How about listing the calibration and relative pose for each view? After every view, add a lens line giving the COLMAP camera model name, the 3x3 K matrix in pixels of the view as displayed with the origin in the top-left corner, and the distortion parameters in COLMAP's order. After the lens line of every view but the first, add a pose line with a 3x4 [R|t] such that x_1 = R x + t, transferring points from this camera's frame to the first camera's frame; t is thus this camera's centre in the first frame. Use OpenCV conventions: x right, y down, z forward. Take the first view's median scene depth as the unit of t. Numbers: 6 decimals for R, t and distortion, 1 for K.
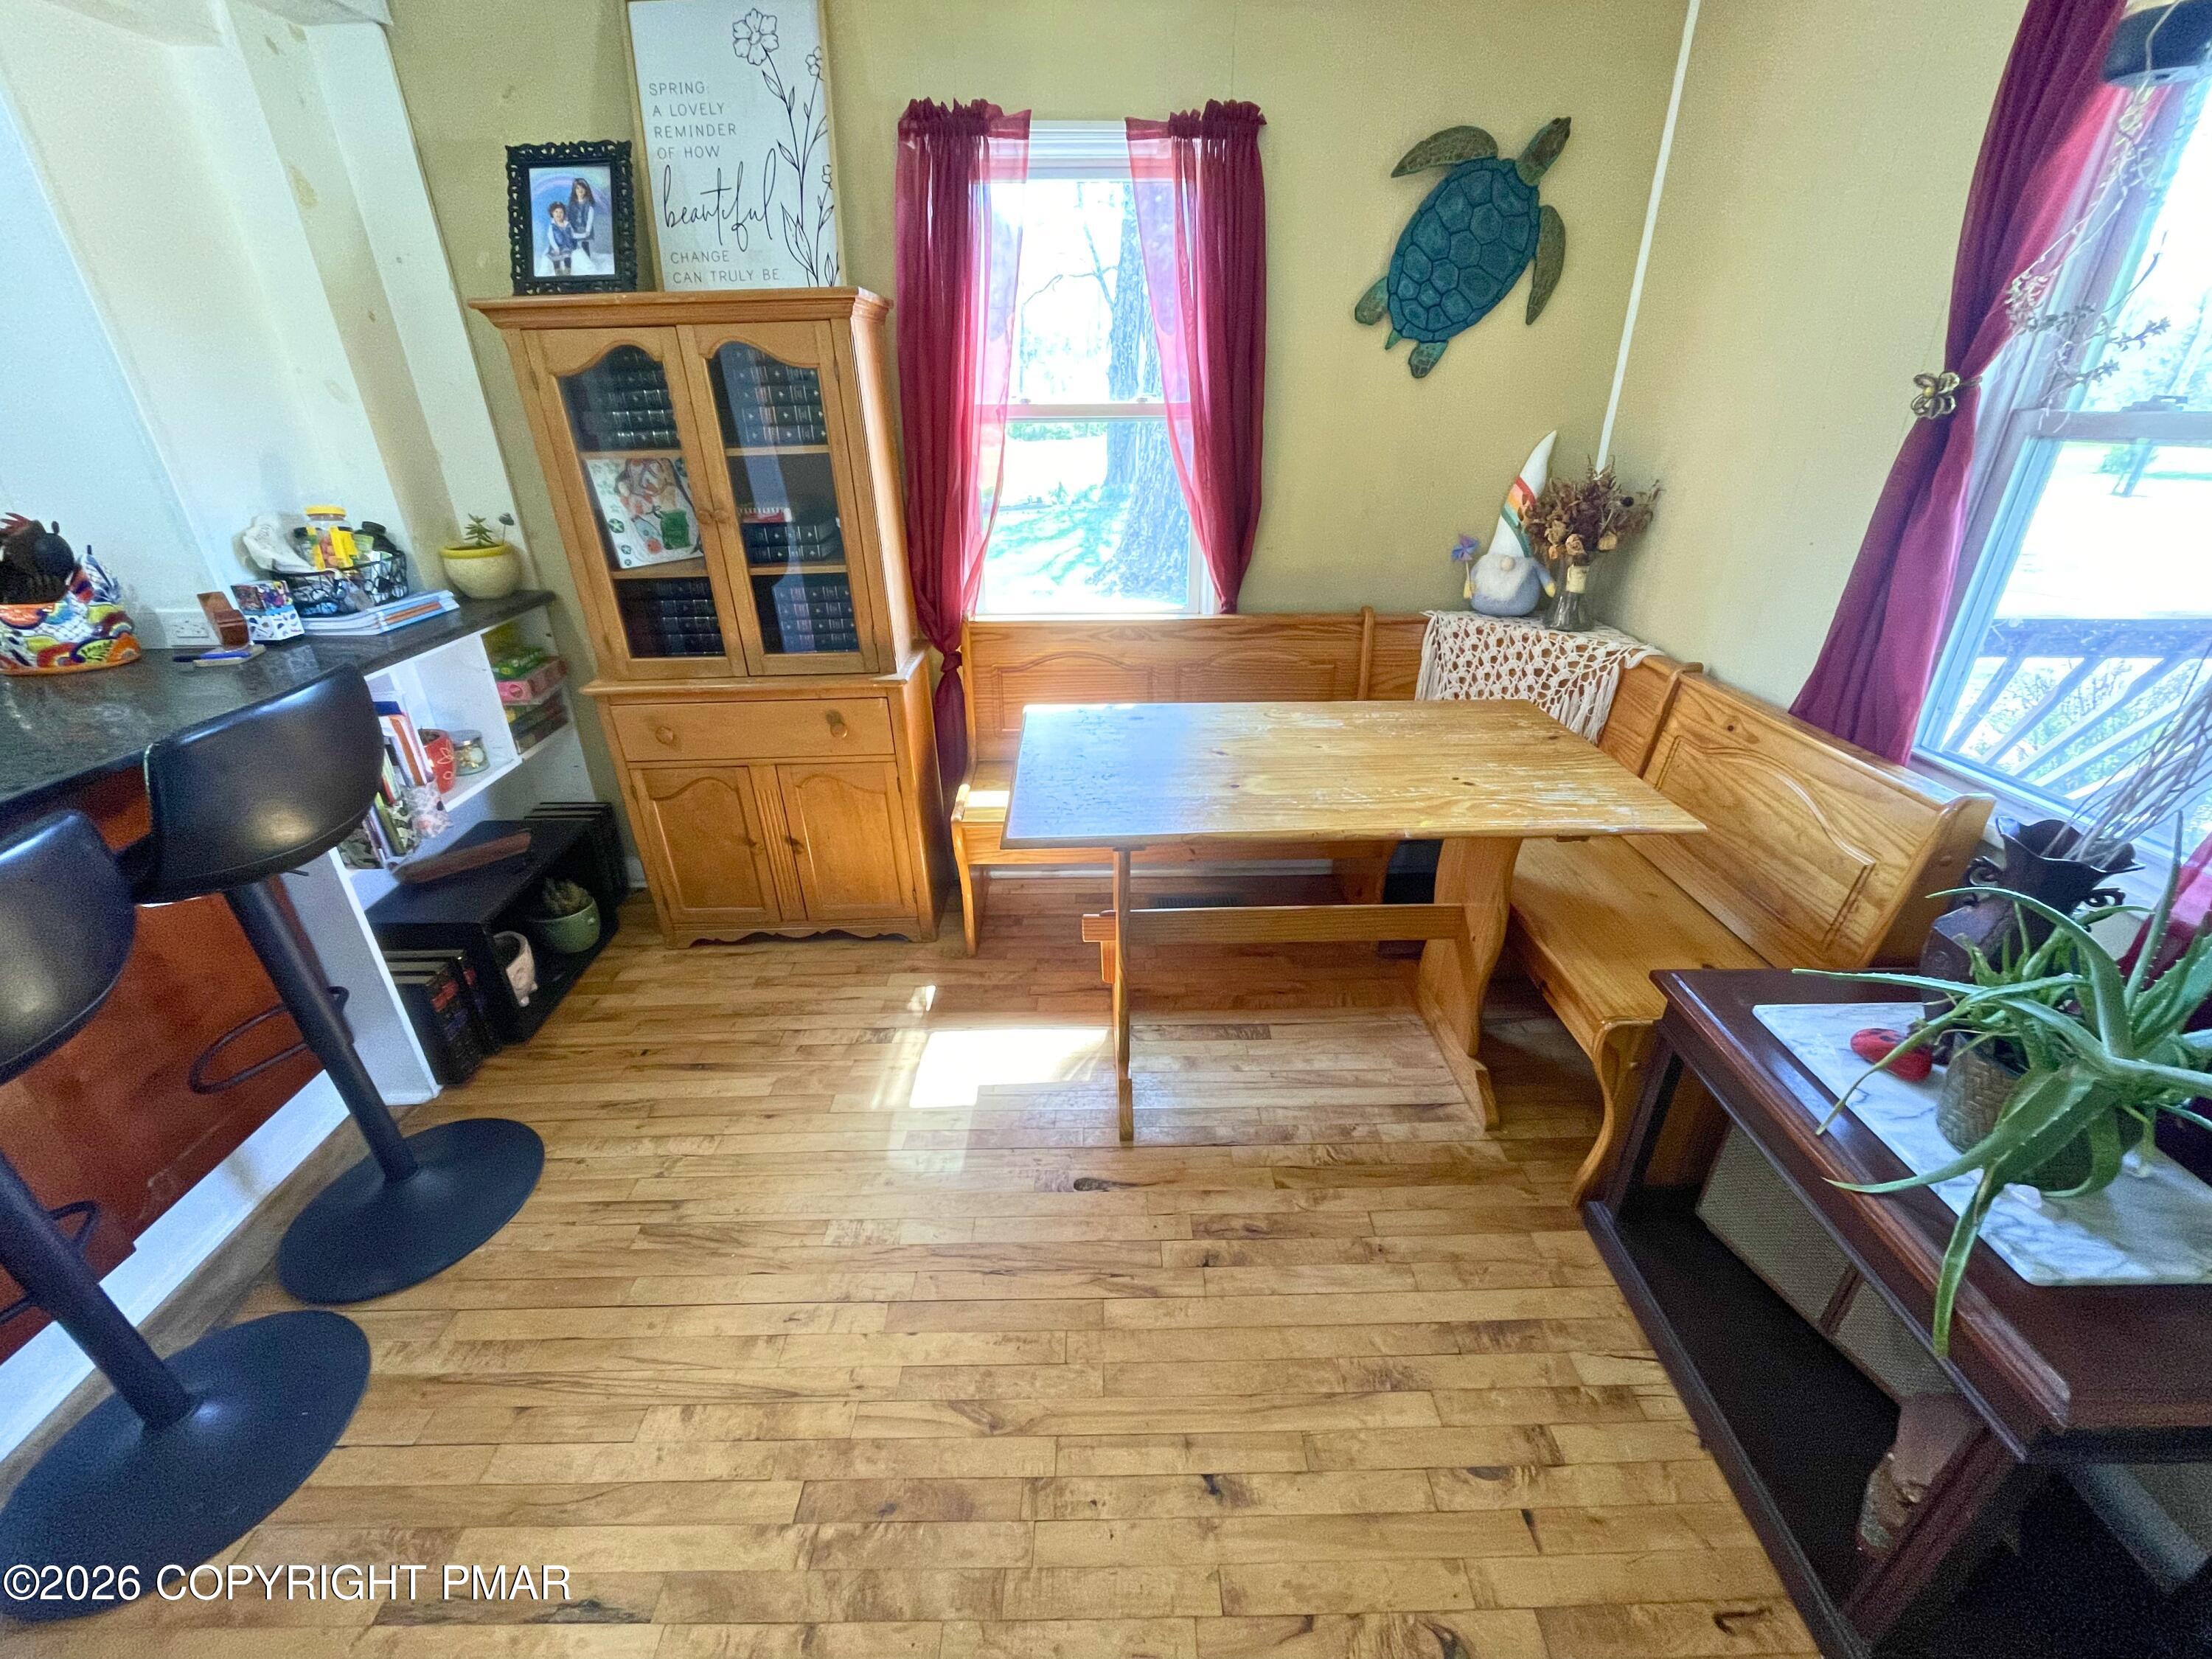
lens RADIAL K [[888.2, 0, 1128.2], [0, 888.2, 821.5], [0, 0, 1]] dist [-0.002774, -0.000008]
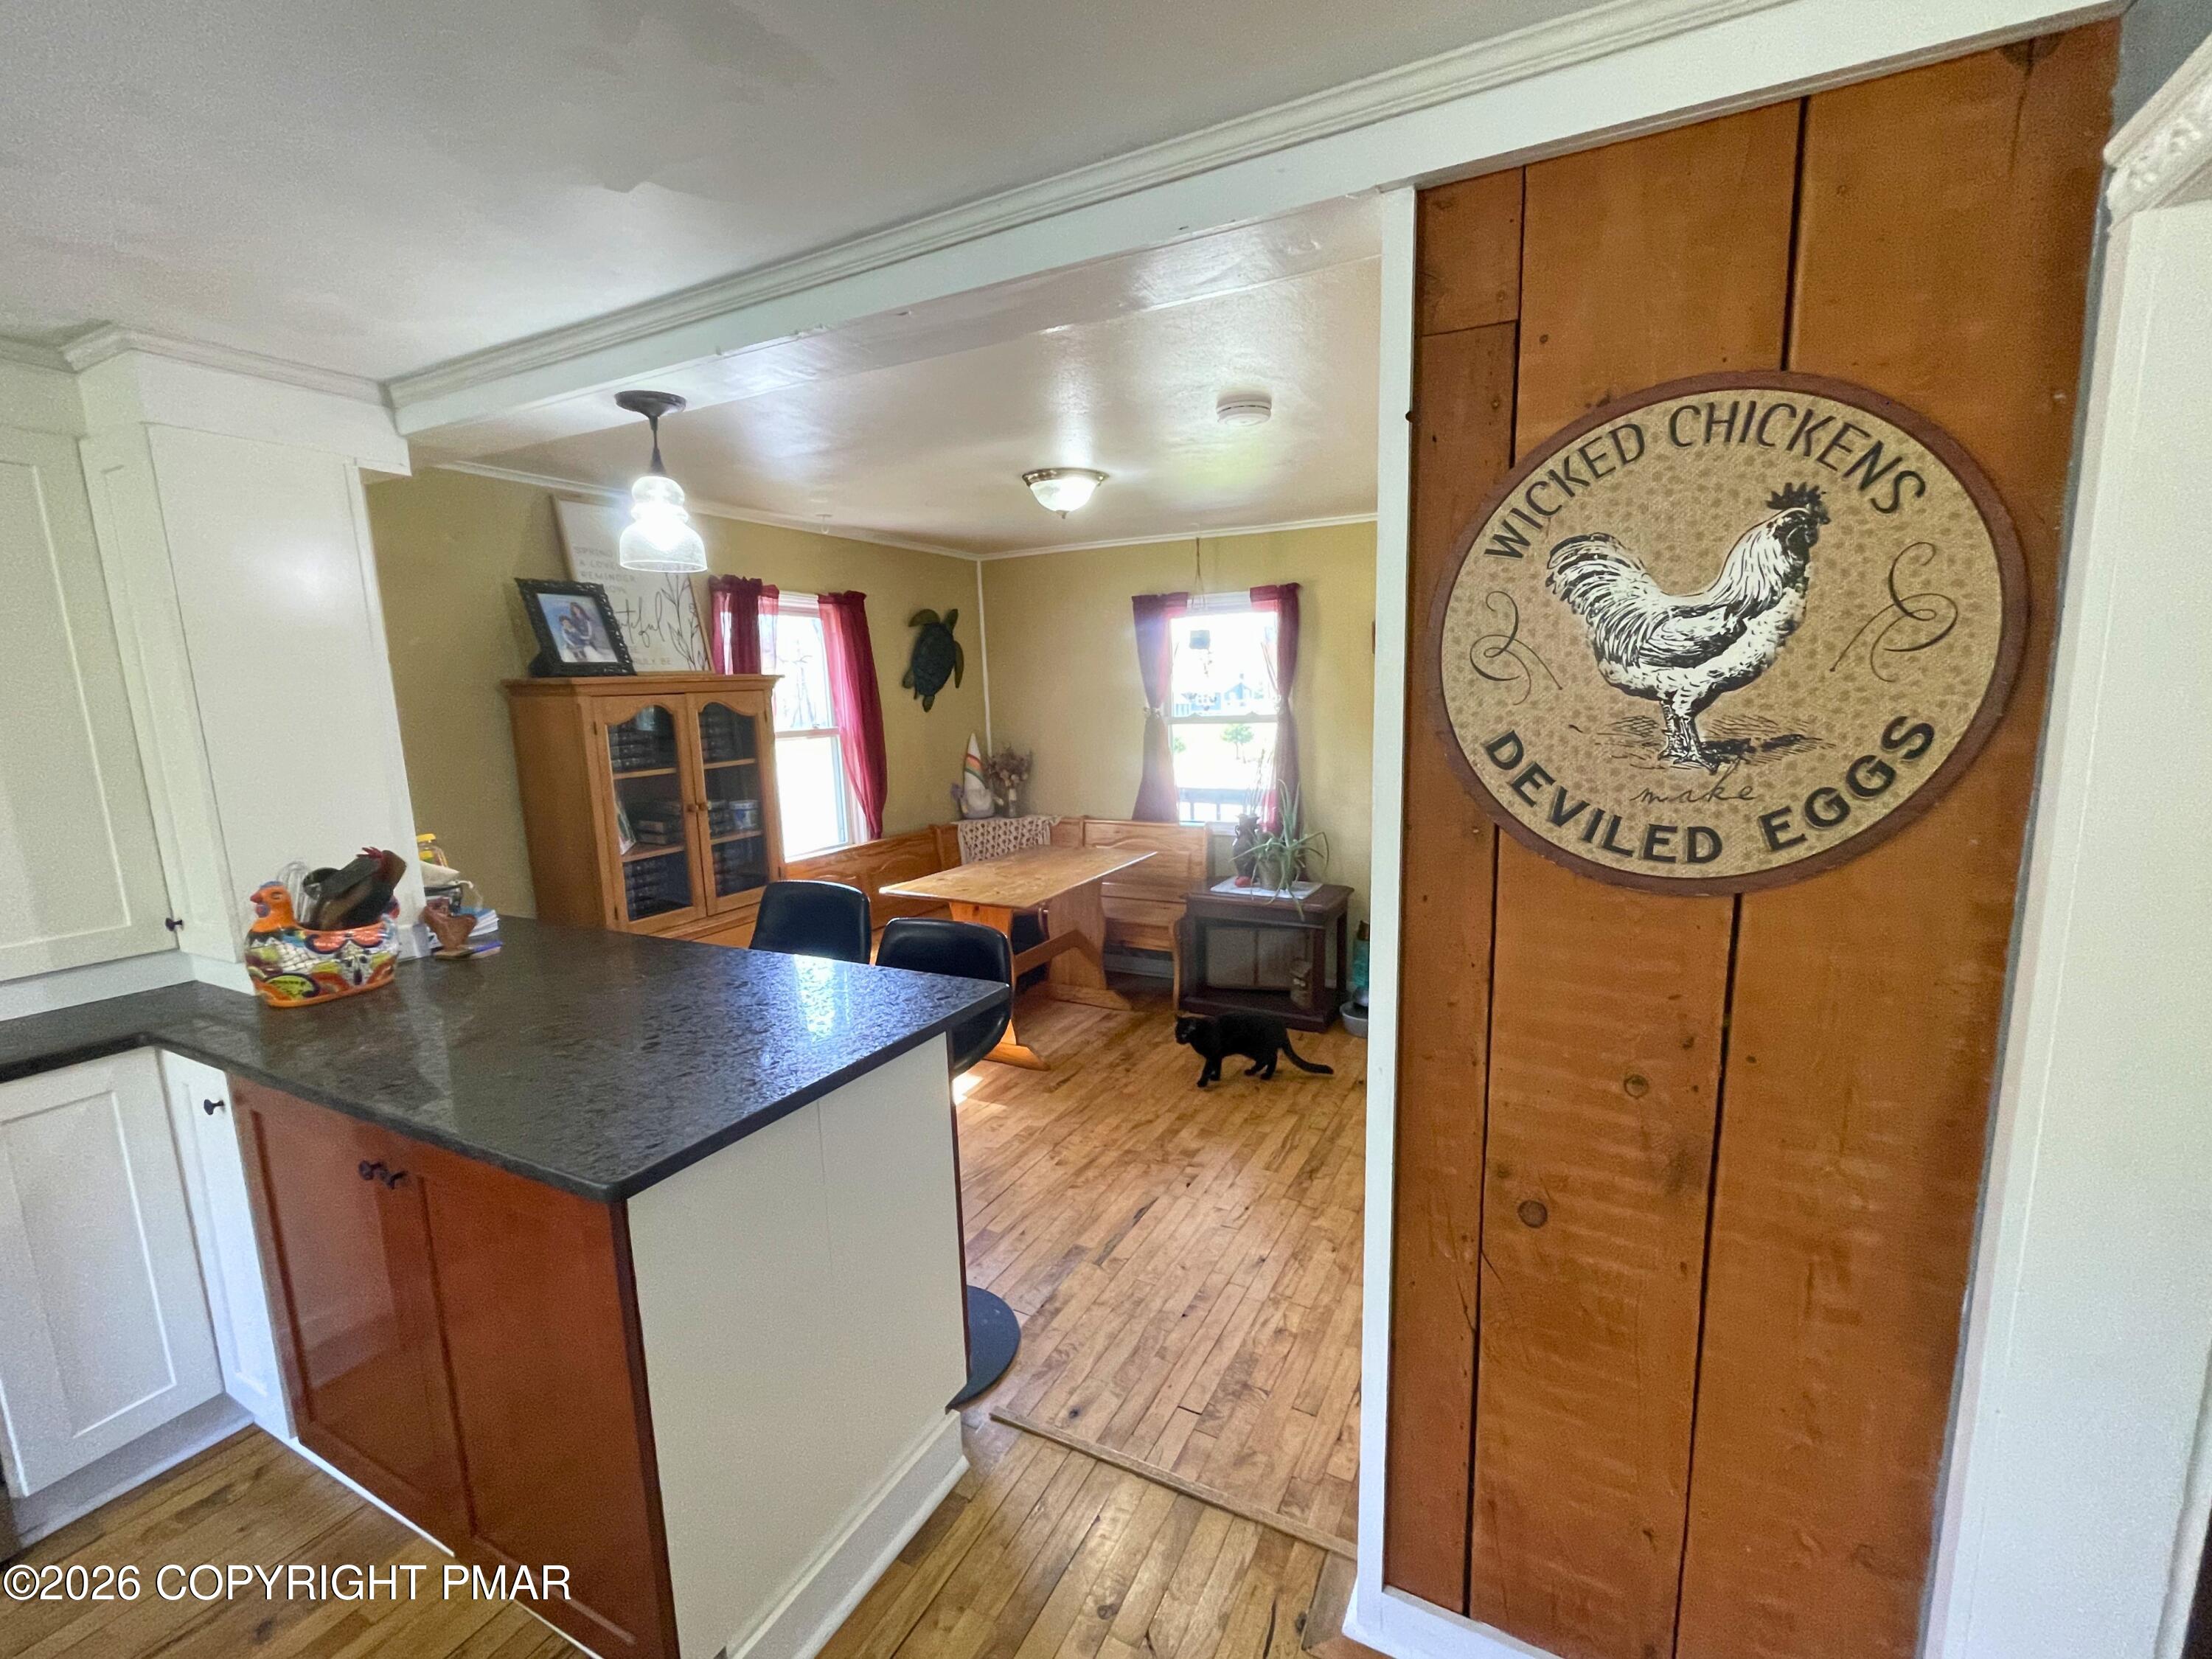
lens RADIAL K [[926.0, 0, 1115.4], [0, 926.0, 838.7], [0, 0, 1]] dist [-0.007141, 0.000831]
pose [[0.480825, -0.142463, 0.865166, -1.484255], [0.403750, 0.911852, -0.074238, 0.098983], [-0.778327, 0.385006, 0.495961, -0.287906]]
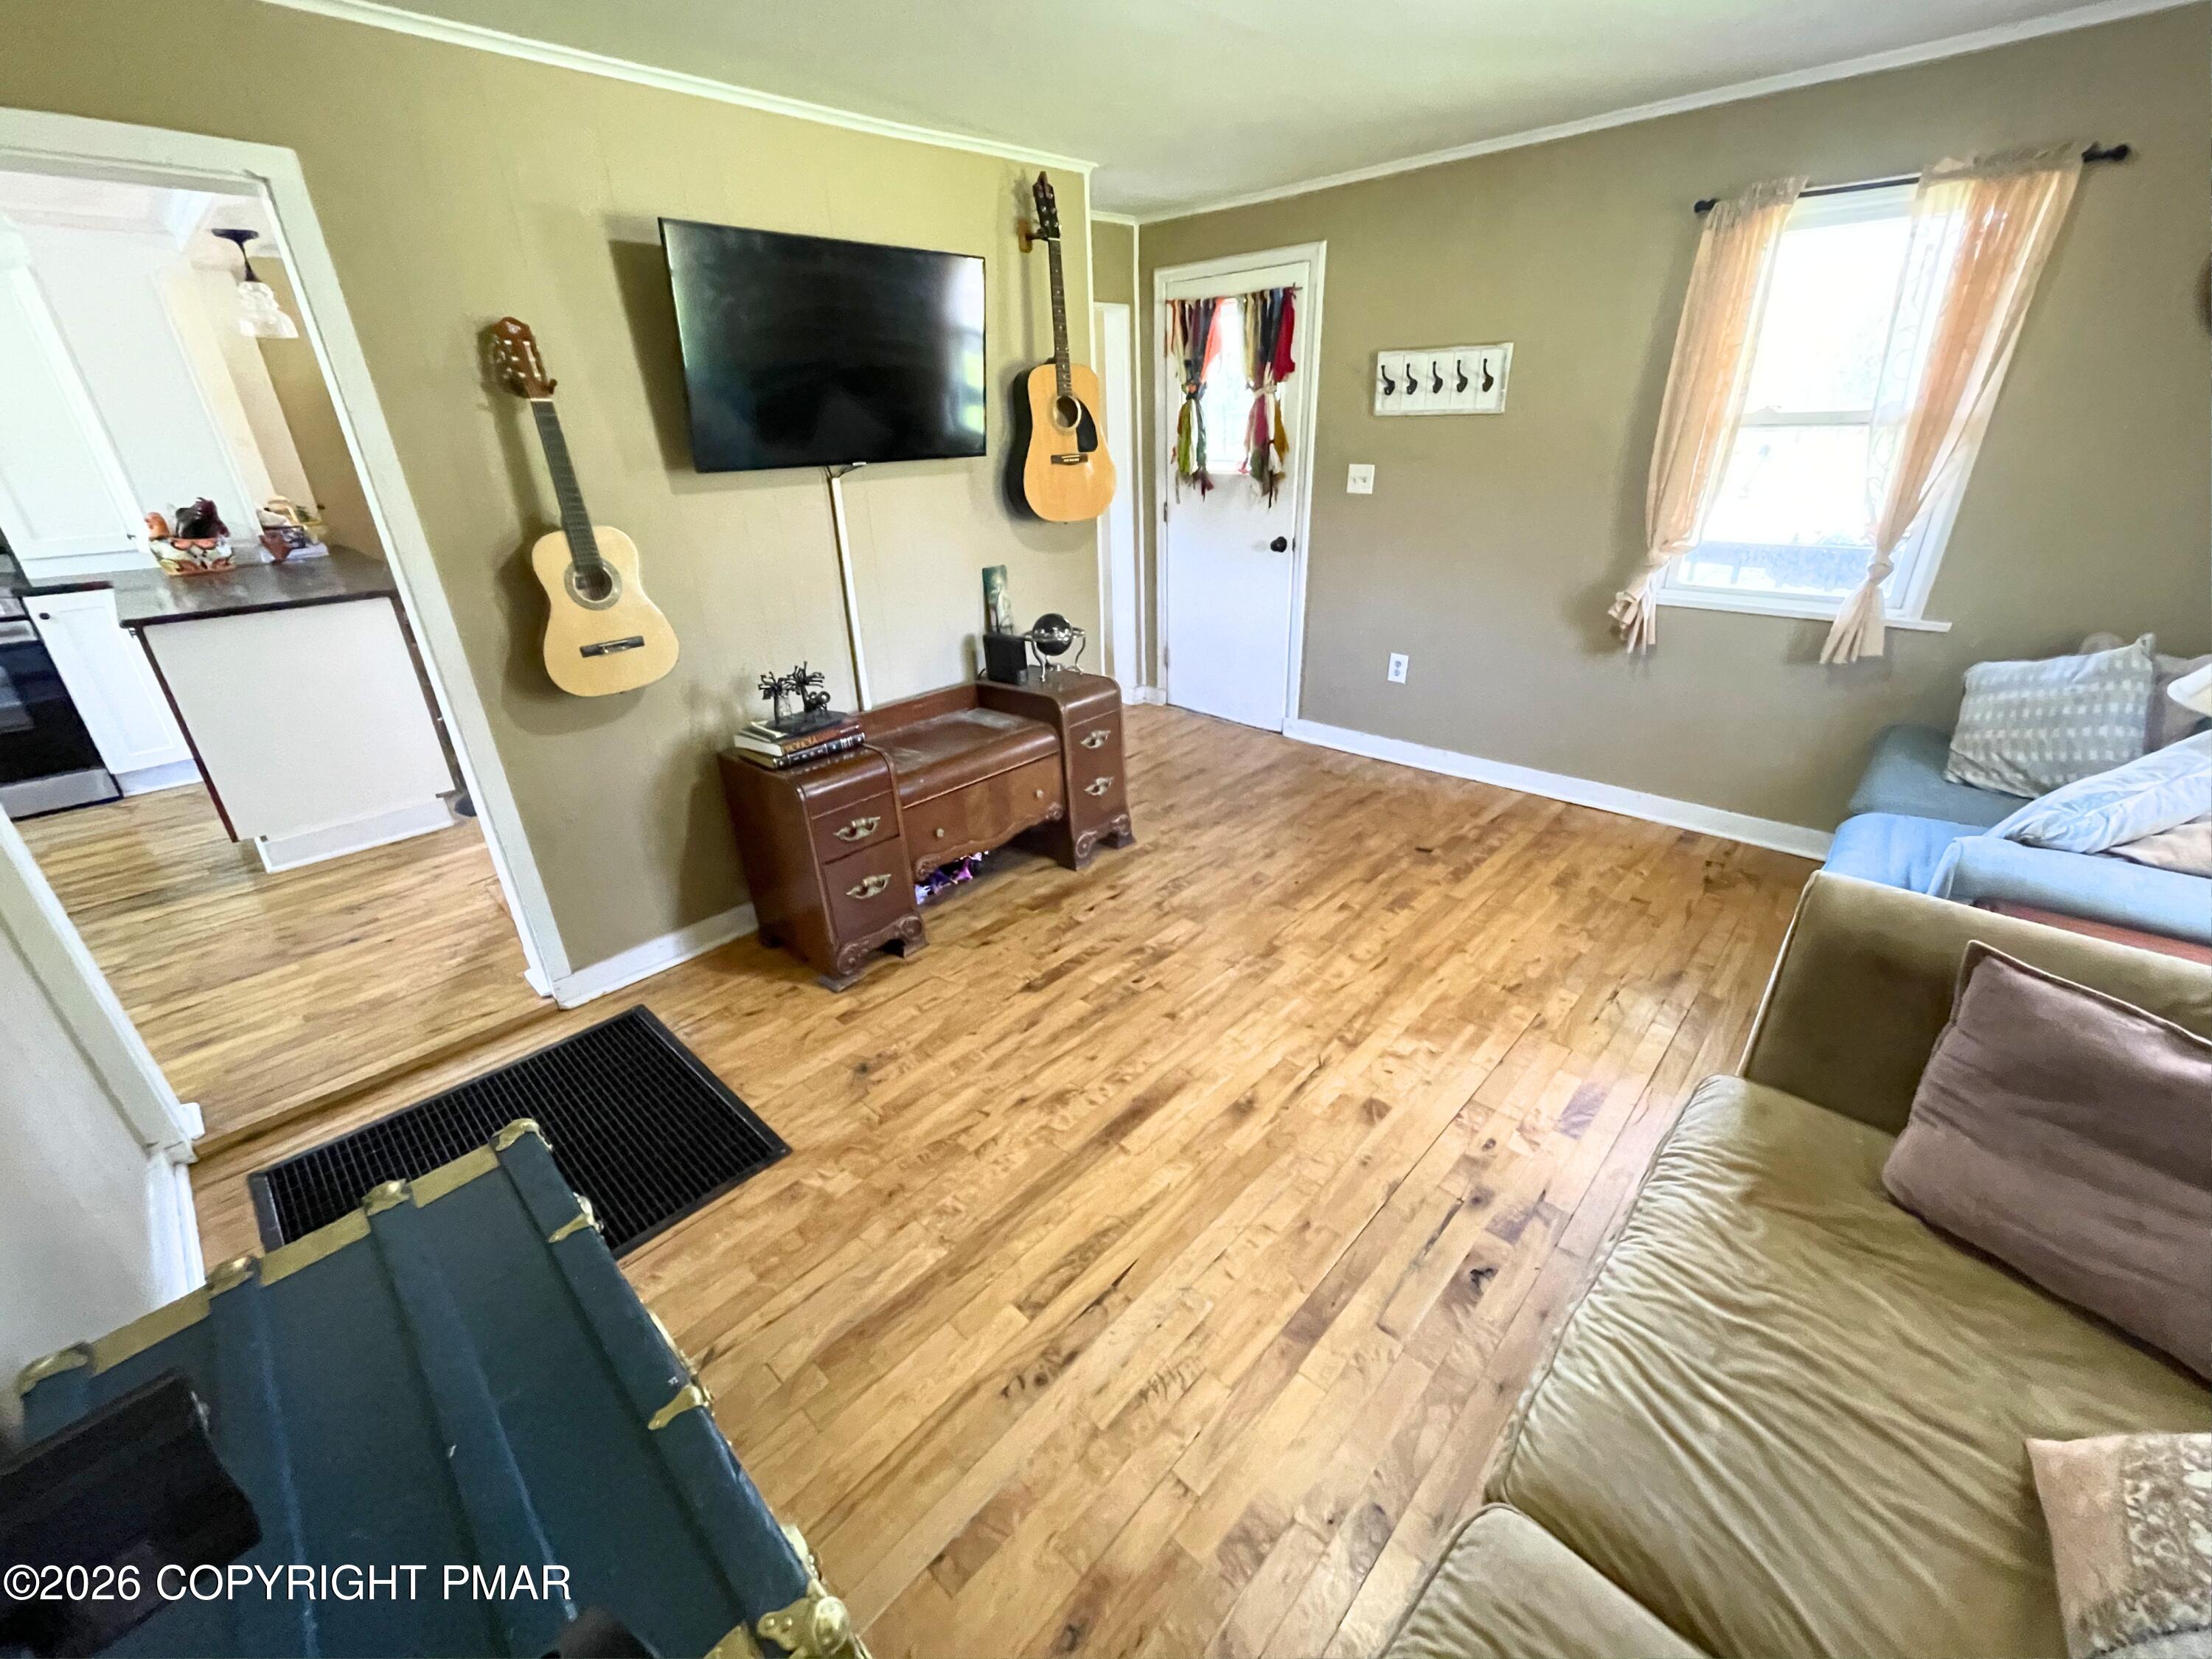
lens RADIAL K [[926.0, 0, 1115.4], [0, 926.0, 838.7], [0, 0, 1]] dist [-0.007141, 0.000831]
pose [[0.709765, -0.311180, 0.631982, -1.098069], [0.329787, 0.939538, 0.092240, 0.807163], [-0.622474, 0.142951, 0.769474, -1.673287]]
